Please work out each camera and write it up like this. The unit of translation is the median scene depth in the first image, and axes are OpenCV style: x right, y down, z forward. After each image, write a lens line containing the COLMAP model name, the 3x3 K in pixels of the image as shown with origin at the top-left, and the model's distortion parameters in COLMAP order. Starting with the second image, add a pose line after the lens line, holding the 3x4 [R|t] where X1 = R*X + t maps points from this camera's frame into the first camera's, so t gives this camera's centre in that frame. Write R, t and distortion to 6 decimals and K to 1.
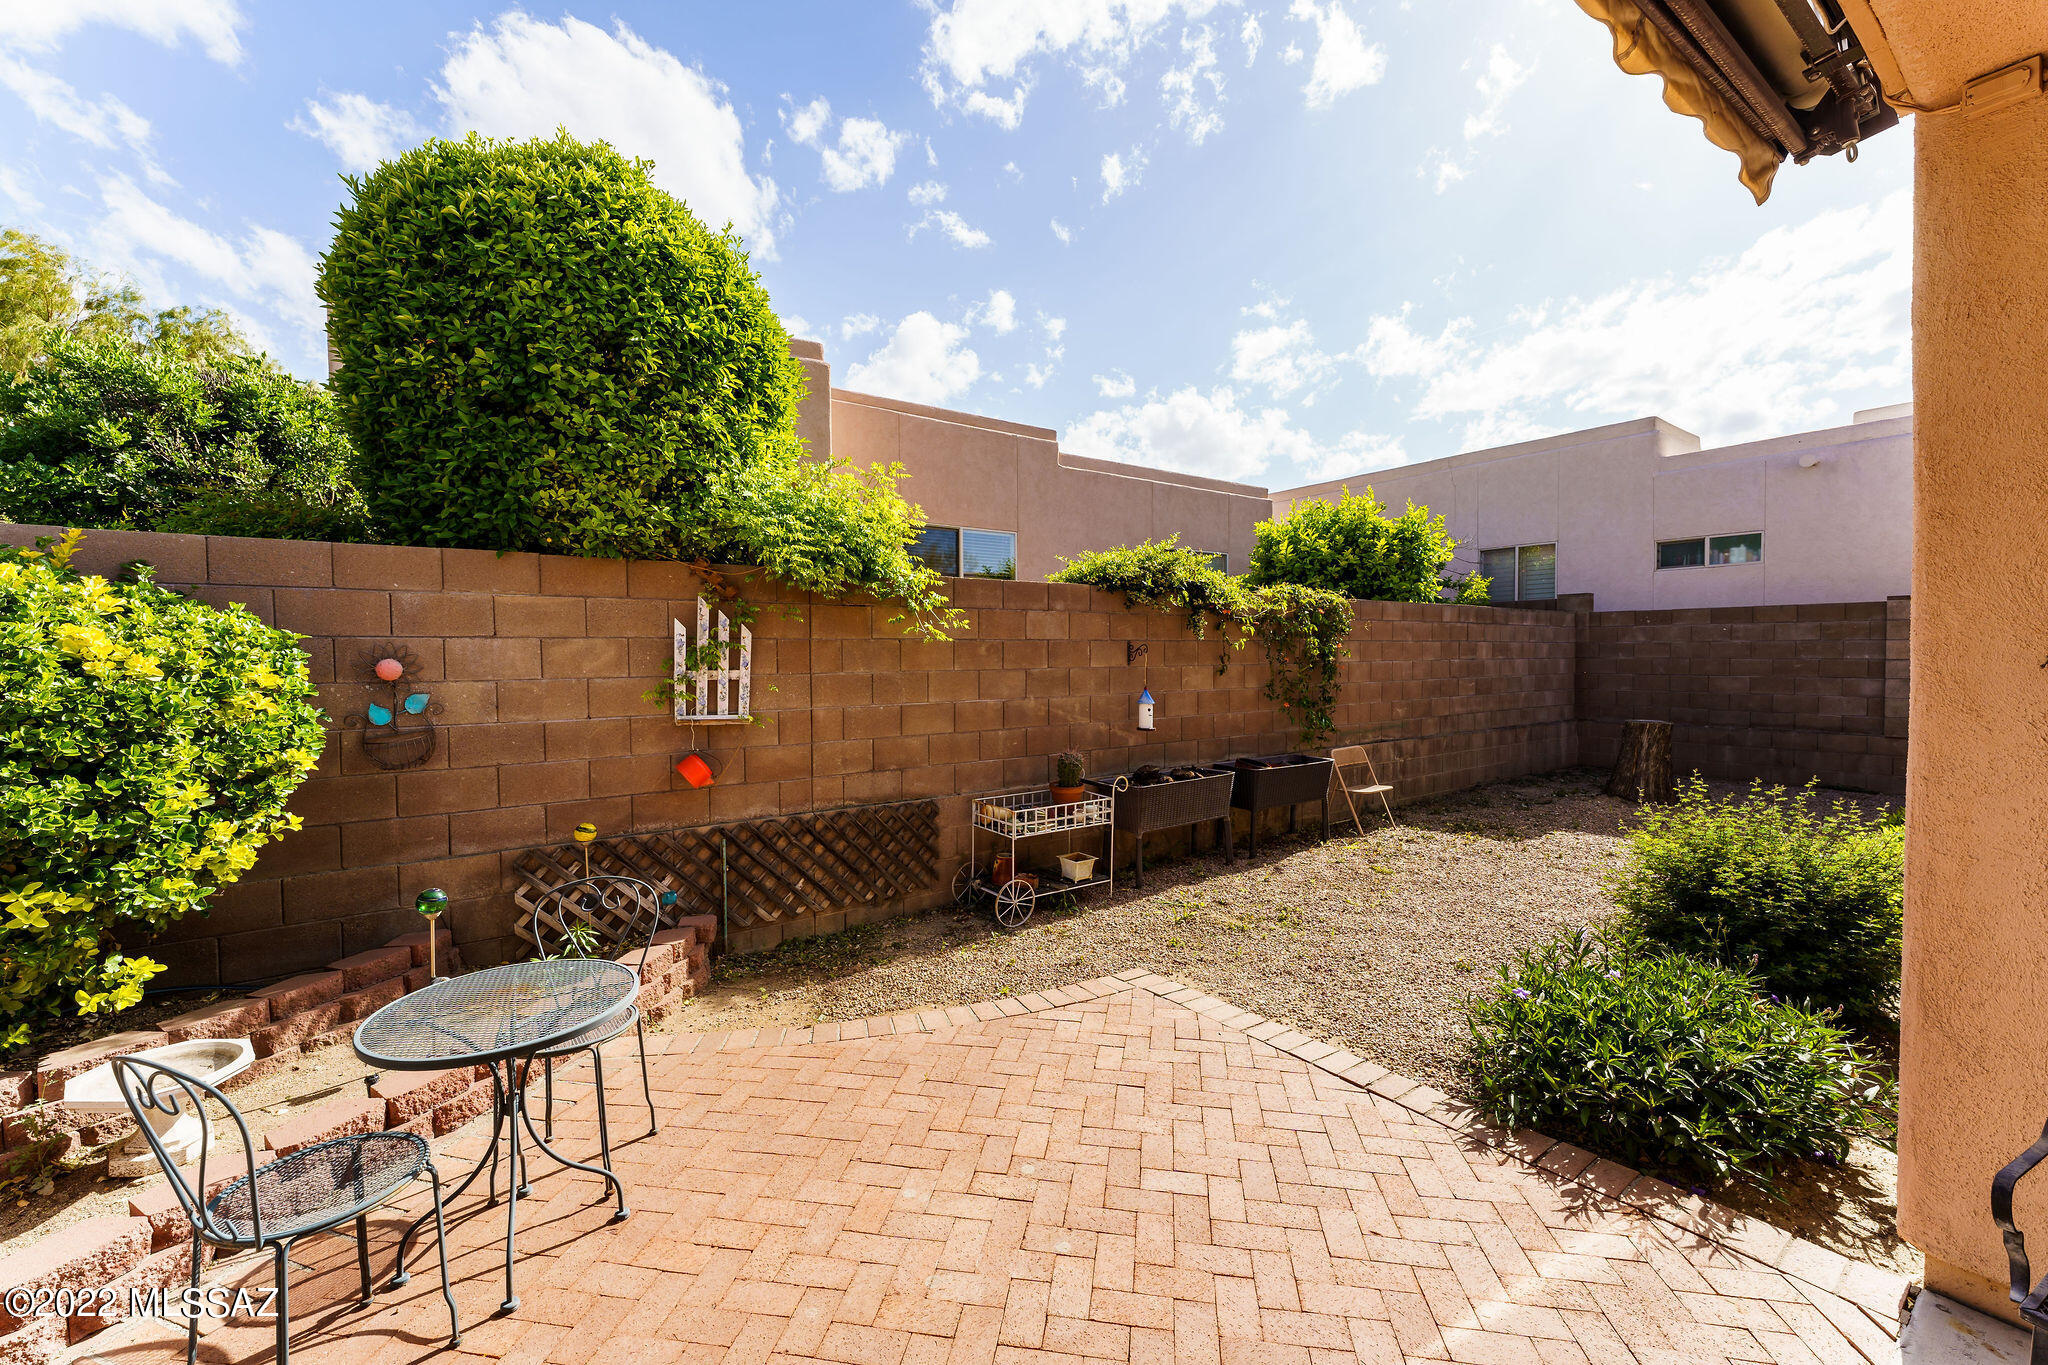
lens RADIAL K [[819.4, 0, 1030.9], [0, 819.4, 678.3], [0, 0, 1]] dist [0.000654, 0.000188]
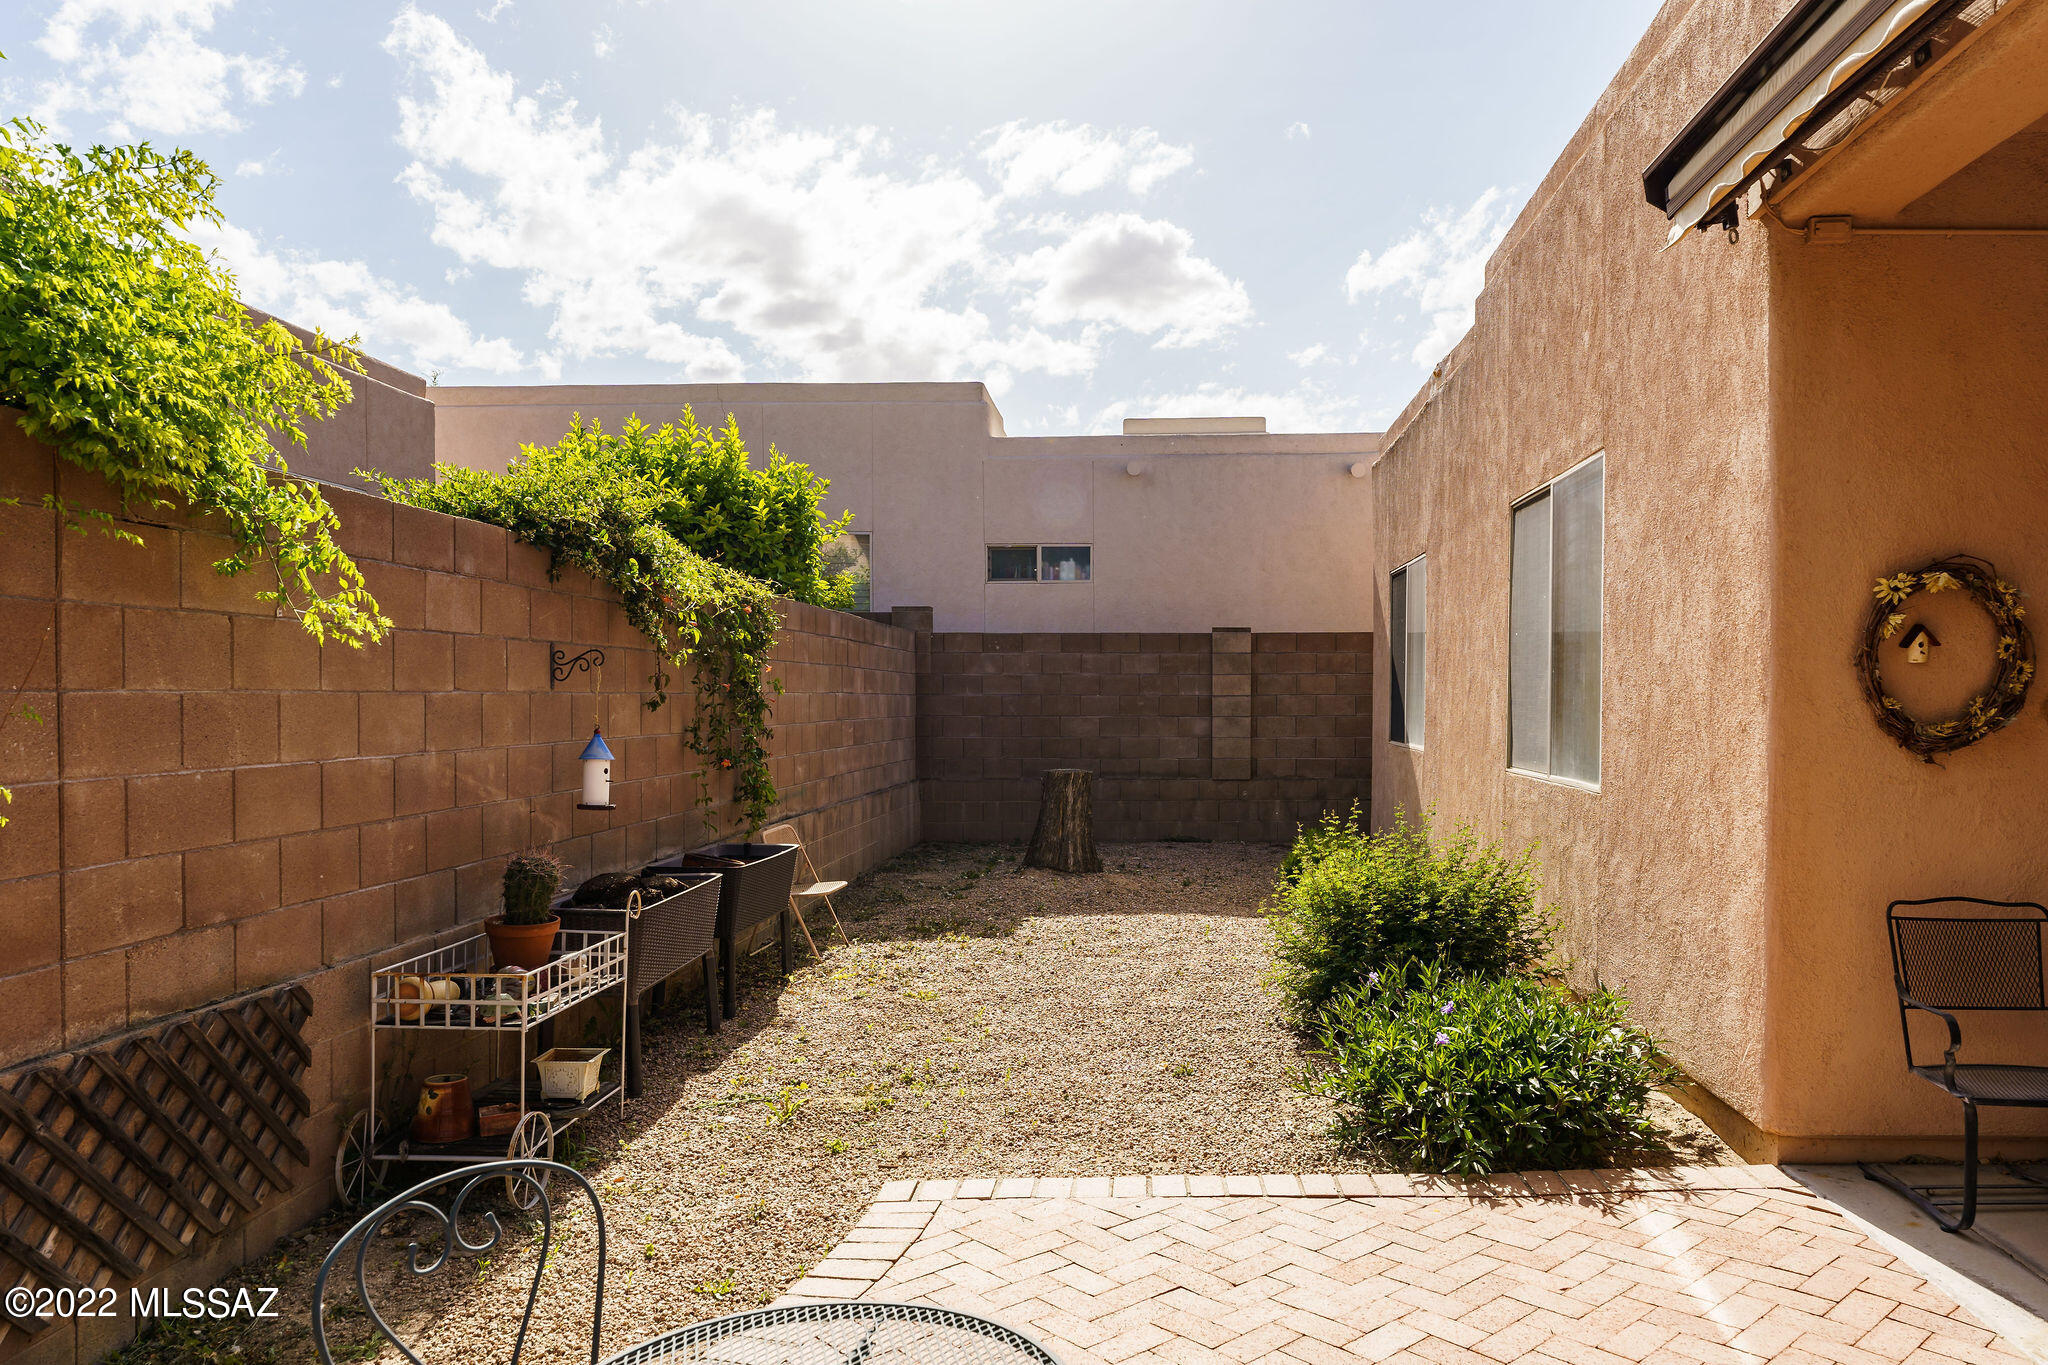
lens RADIAL K [[1410.5, 0, 1147.2], [0, 1410.5, 733.2], [0, 0, 1]] dist [-0.000728, -0.005658]
pose [[0.596400, -0.014780, 0.802551, -0.500410], [0.021014, 0.999775, 0.002796, 0.023517], [-0.802412, 0.015197, 0.596577, 0.199208]]
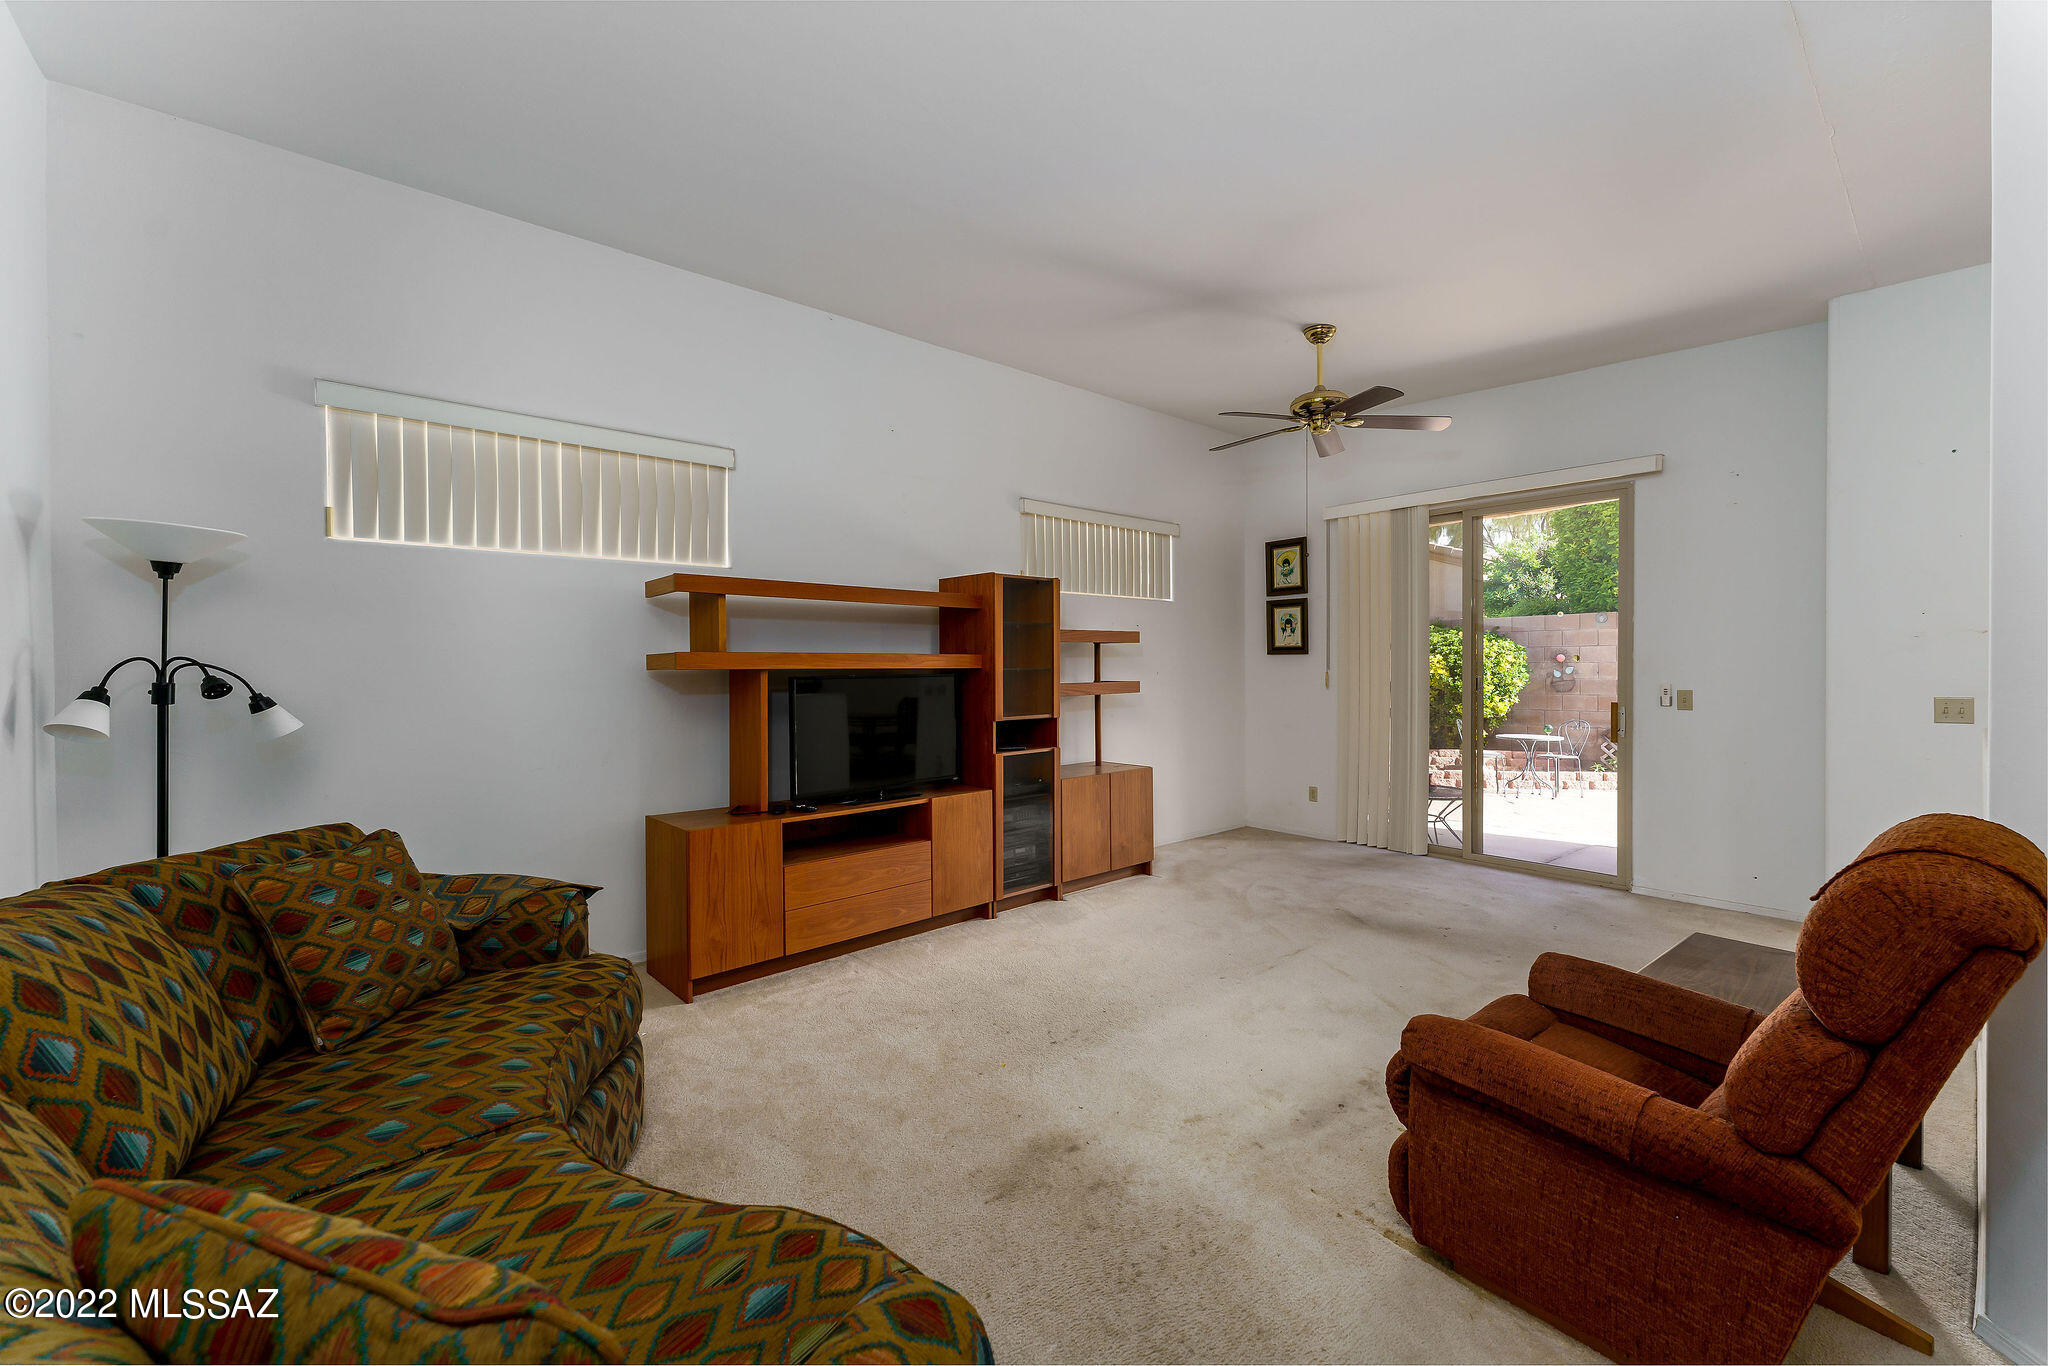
lens RADIAL K [[819.4, 0, 1023.3], [0, 819.4, 677.3], [0, 0, 1]] dist [0.000654, 0.000188]
pose [[0.082856, 0.016388, -0.996427, 1.480540], [-0.023461, 0.999620, 0.014490, 0.045733], [0.996285, 0.022176, 0.083209, -0.854344]]
